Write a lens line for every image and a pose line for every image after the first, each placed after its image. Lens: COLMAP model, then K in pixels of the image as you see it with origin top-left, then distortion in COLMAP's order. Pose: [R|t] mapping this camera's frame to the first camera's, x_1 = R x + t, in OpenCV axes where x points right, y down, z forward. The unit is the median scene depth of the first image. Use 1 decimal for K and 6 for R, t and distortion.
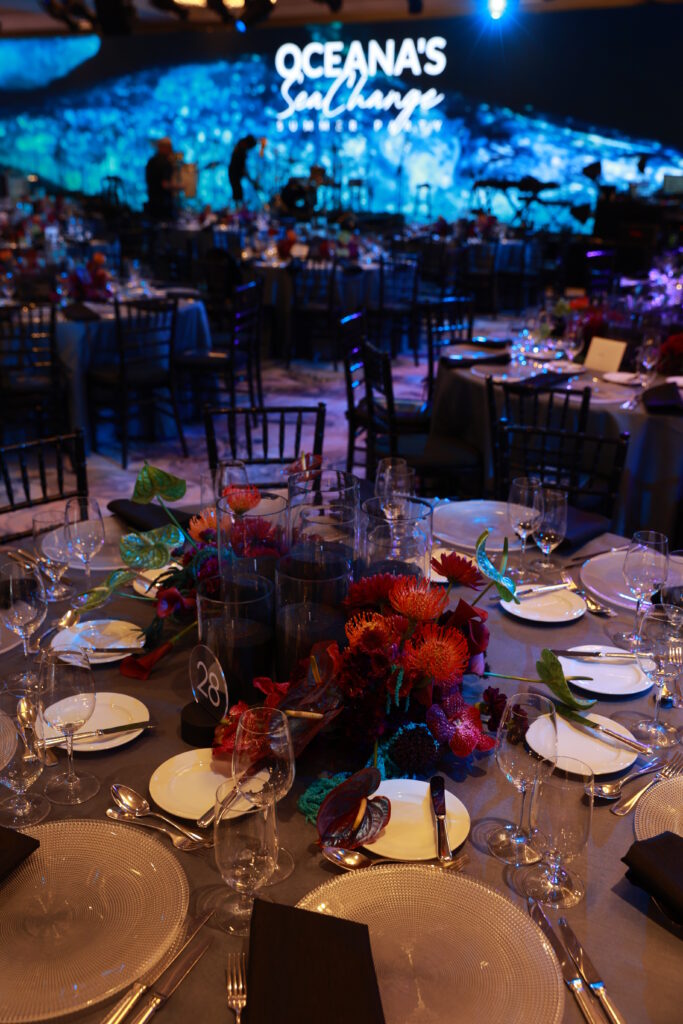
lens RADIAL K [[1027.7, 0, 326.7], [0, 1027.7, 528.9], [0, 0, 1]] dist [0.011588, 0.008866]
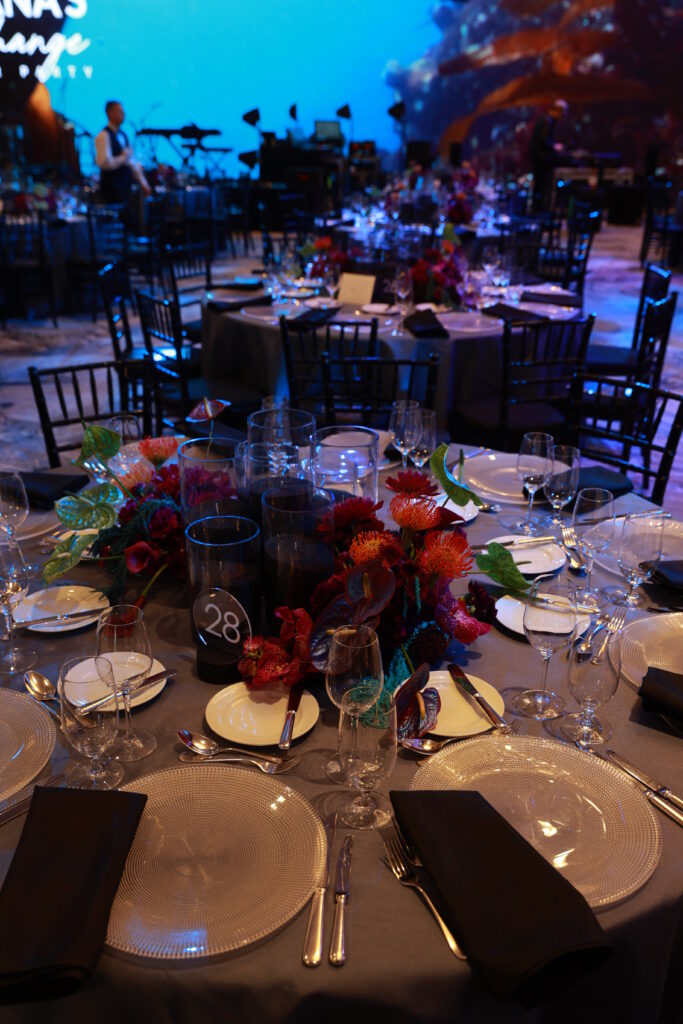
lens RADIAL K [[1003.8, 0, 341.5], [0, 1003.8, 512.0], [0, 0, 1]] dist [-0.032659, 0.172756]
pose [[0.934430, -0.143789, 0.325830, -0.123157], [0.130888, 0.989500, 0.061300, -0.002938], [-0.331223, -0.014633, 0.943439, 0.001594]]
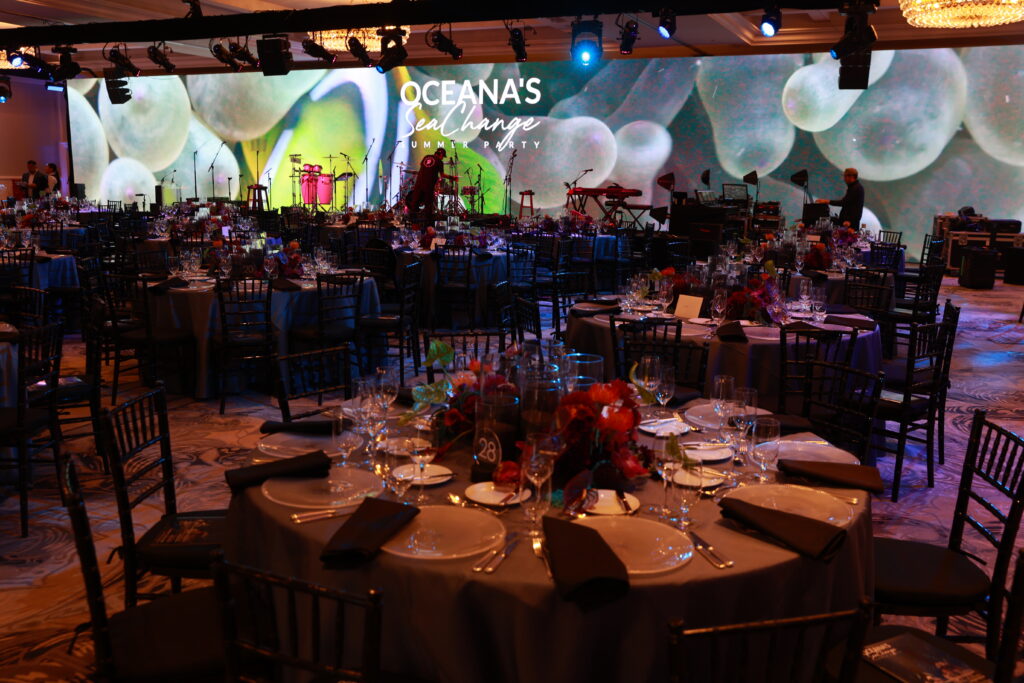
lens RADIAL K [[1003.0, 0, 512.0], [0, 1003.0, 341.5], [0, 0, 1]] dist [0.000821, 0.007632]
pose [[0.995762, -0.013392, 0.090989, -0.088734], [0.029231, 0.984124, -0.175056, 0.105540], [-0.087200, 0.176974, 0.980345, -0.290447]]
